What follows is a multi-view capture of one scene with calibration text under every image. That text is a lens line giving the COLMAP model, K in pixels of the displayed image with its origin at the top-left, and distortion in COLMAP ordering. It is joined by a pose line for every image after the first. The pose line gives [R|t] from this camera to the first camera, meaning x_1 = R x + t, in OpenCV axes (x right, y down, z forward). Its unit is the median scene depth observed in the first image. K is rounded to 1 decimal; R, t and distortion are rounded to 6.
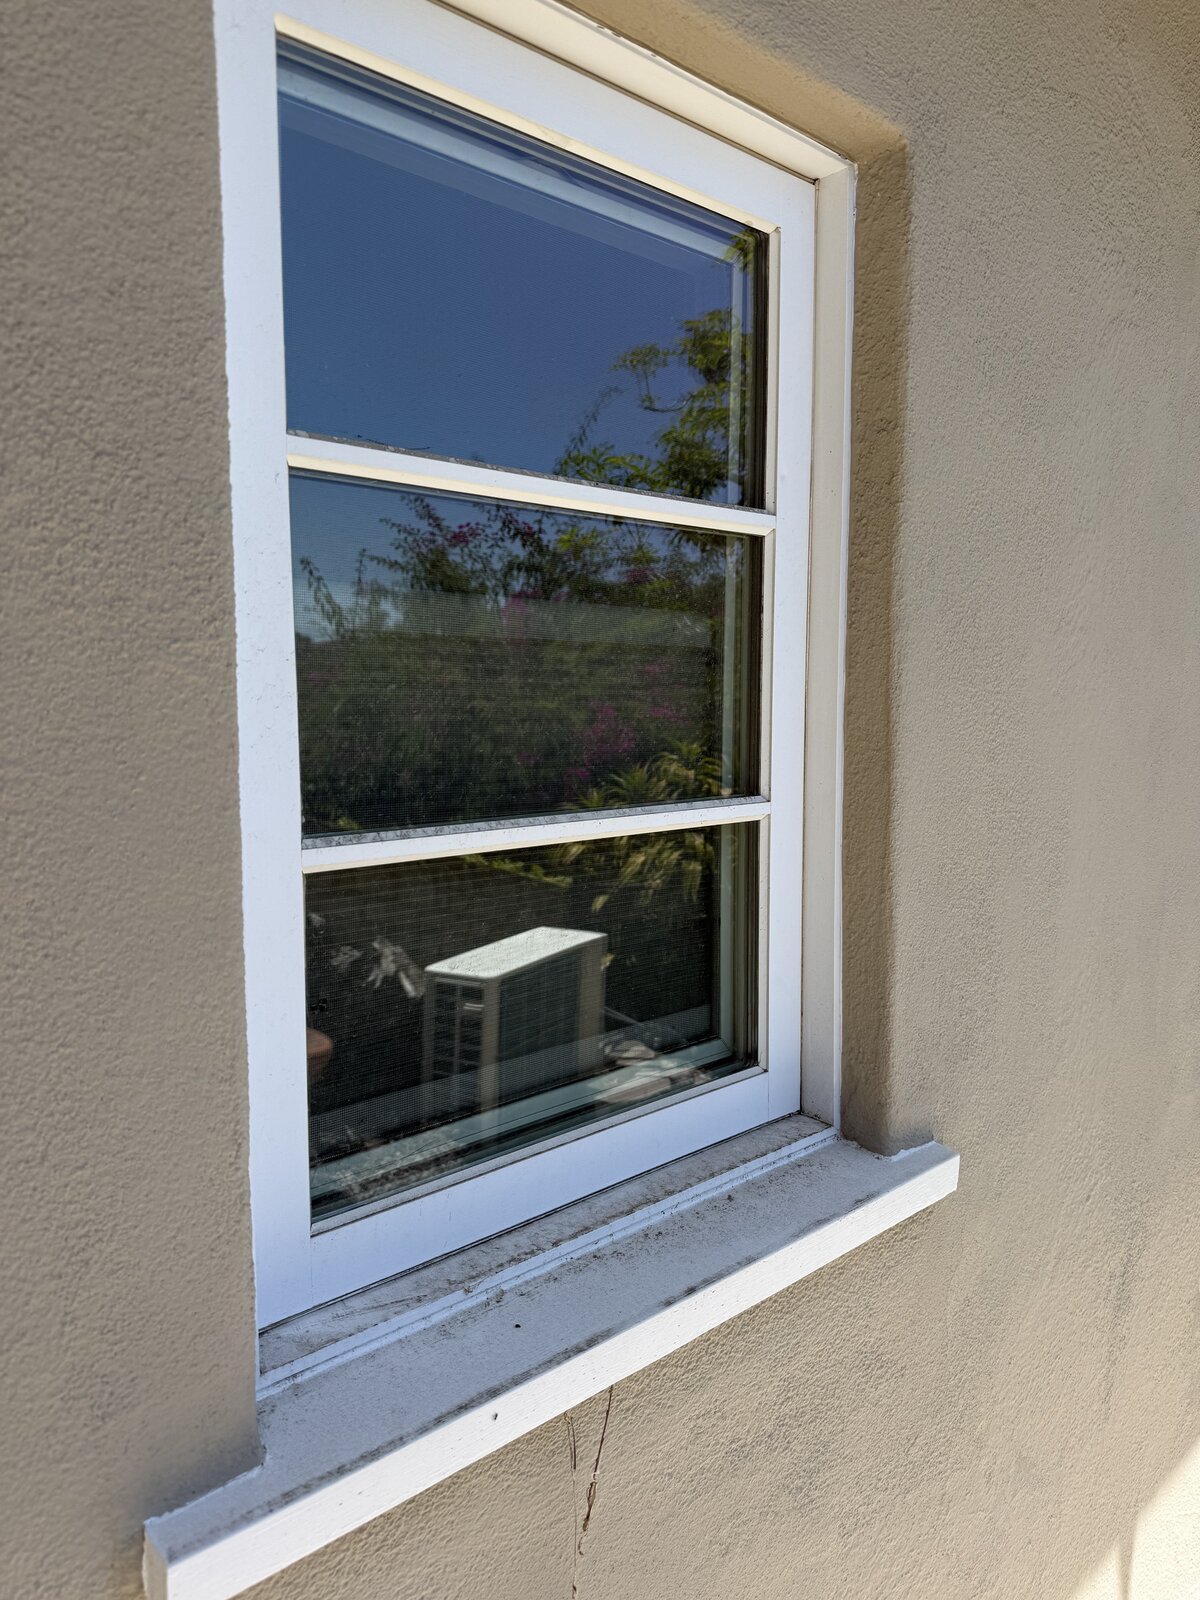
lens RADIAL K [[1130.9, 0, 604.4], [0, 1130.9, 800.0], [0, 0, 1]] dist [0.019178, -0.046213]
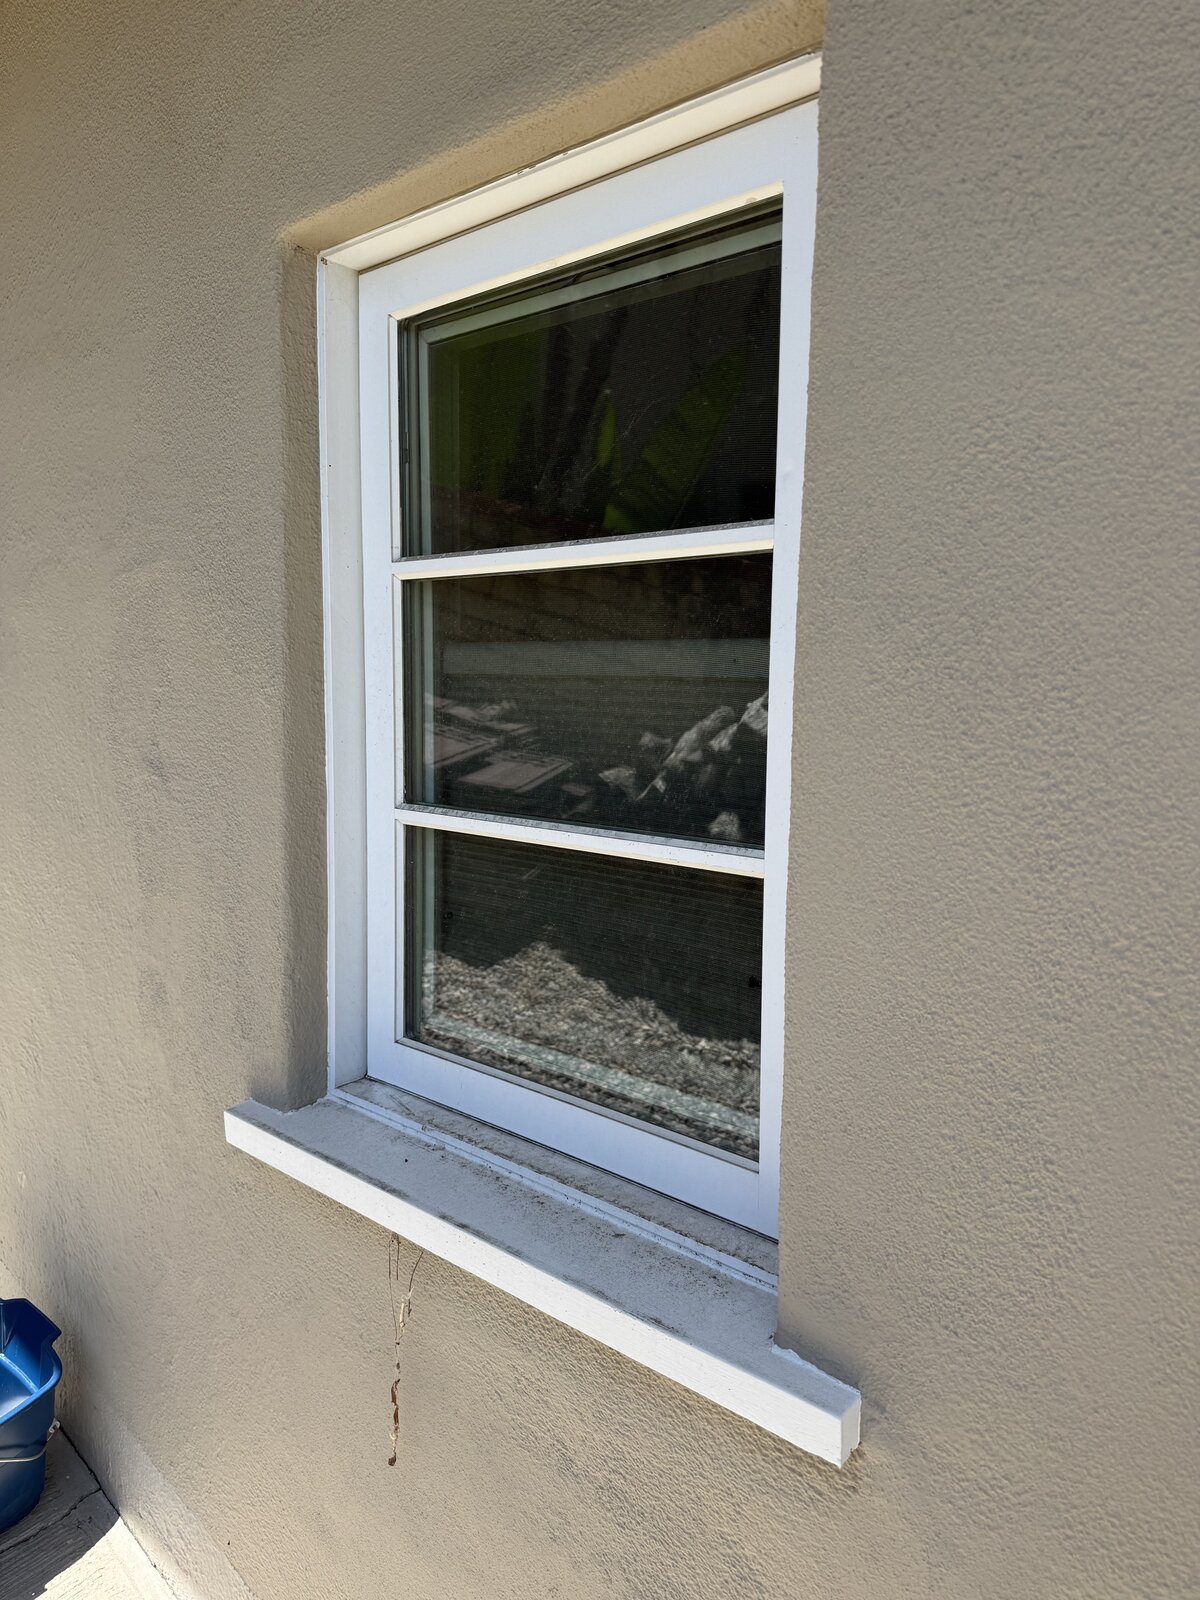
lens RADIAL K [[1130.9, 0, 599.3], [0, 1130.9, 794.0], [0, 0, 1]] dist [0.019178, -0.046213]
pose [[0.090708, 0.107191, -0.990092, 1.169120], [-0.103722, 0.989800, 0.097657, -0.140887], [0.990461, 0.093836, 0.100901, 0.940402]]
